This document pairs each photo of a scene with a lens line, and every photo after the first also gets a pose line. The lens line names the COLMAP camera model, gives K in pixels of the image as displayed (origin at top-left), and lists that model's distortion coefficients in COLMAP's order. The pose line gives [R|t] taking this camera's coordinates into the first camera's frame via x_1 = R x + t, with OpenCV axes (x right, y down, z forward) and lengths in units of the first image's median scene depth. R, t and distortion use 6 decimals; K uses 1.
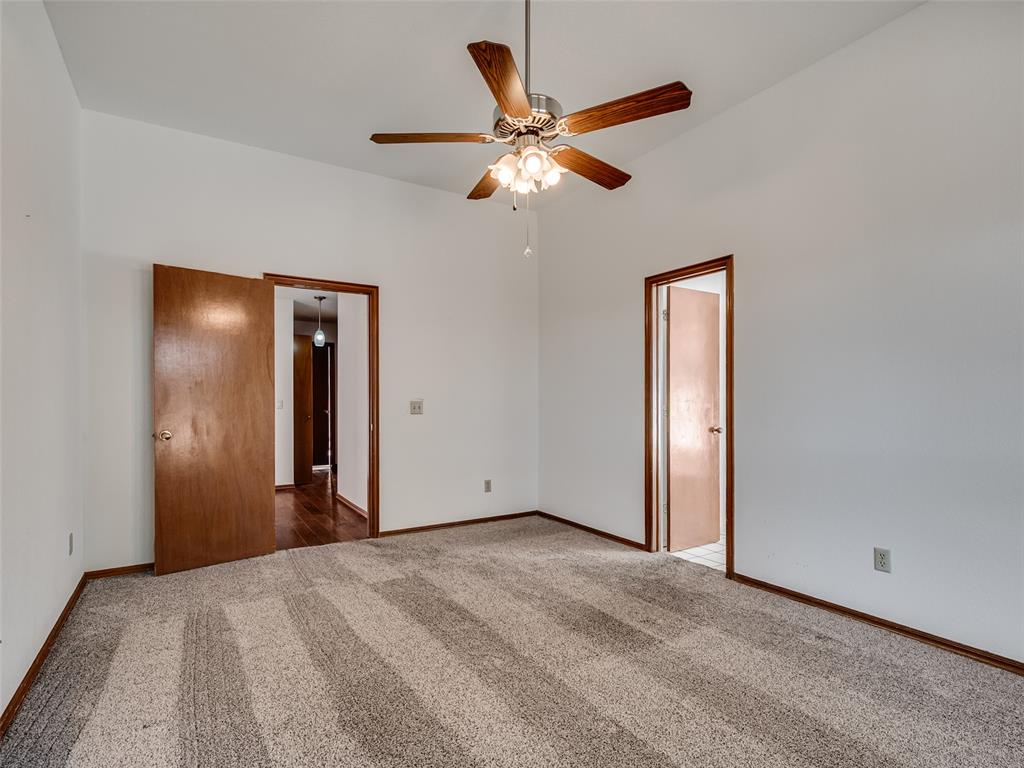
lens RADIAL K [[509.6, 0, 515.4], [0, 509.6, 392.2], [0, 0, 1]] dist [0.003073, -0.000204]
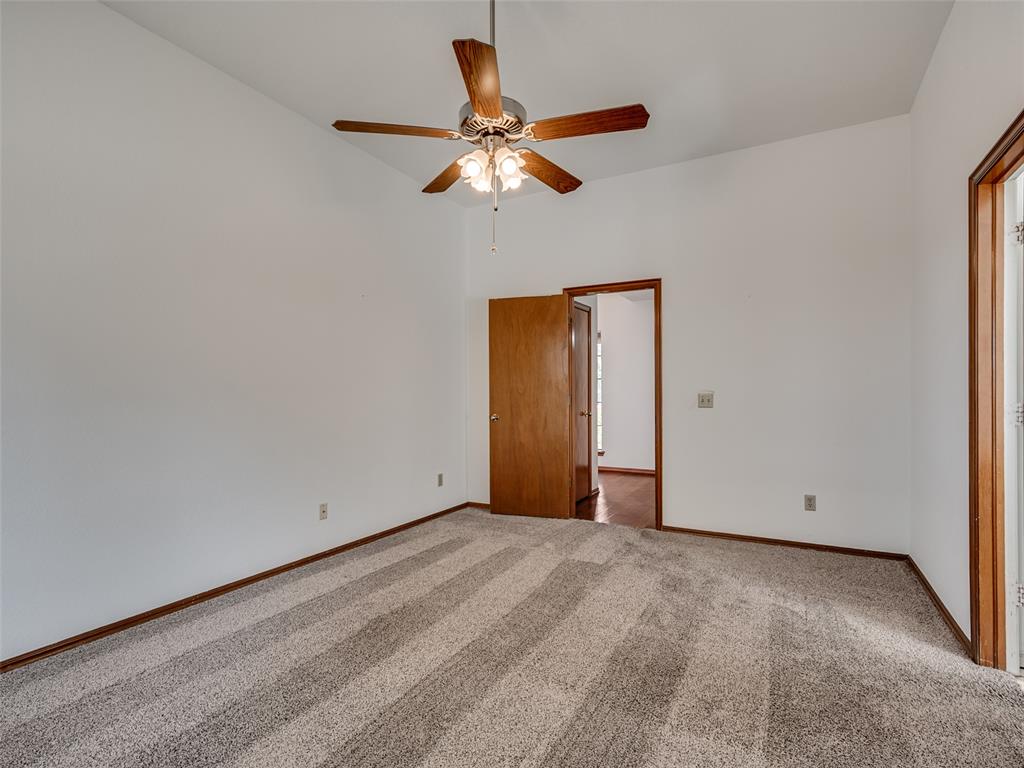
lens RADIAL K [[509.6, 0, 515.4], [0, 509.6, 392.2], [0, 0, 1]] dist [0.003073, -0.000204]
pose [[0.498411, -0.006050, -0.866920, 0.593448], [0.015360, 0.999880, 0.001853, 0.011318], [0.866805, -0.014240, 0.498445, 0.341558]]
